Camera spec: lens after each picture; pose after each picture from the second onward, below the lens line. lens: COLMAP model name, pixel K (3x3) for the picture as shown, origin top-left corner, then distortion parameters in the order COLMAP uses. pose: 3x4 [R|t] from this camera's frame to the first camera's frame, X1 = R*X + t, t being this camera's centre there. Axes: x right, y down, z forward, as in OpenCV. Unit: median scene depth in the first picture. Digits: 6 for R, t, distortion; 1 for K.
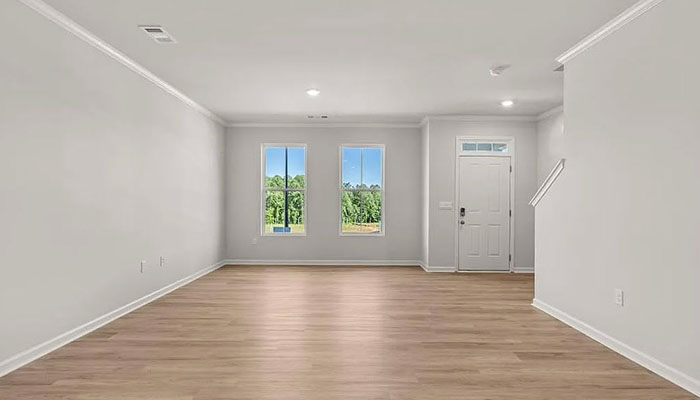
lens RADIAL K [[339.8, 0, 351.3], [0, 339.8, 203.1], [0, 0, 1]] dist [0.004077, -0.000457]
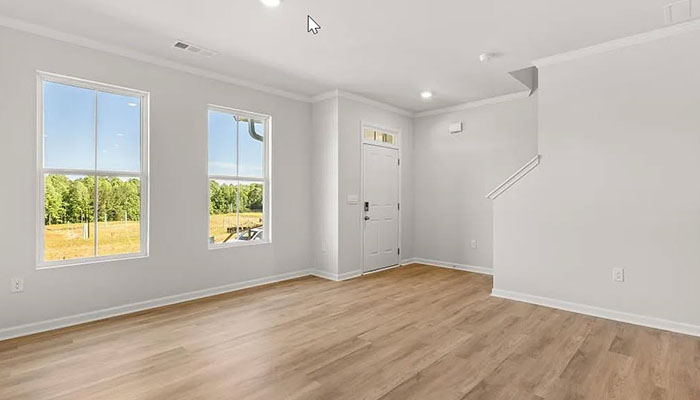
lens RADIAL K [[339.8, 0, 365.0], [0, 339.8, 192.4], [0, 0, 1]] dist [0.004077, -0.000457]
pose [[0.681275, 0.002341, 0.732023, -0.377618], [0.006254, 0.999940, -0.009018, -0.003263], [-0.732000, 0.010722, 0.681220, 0.456109]]
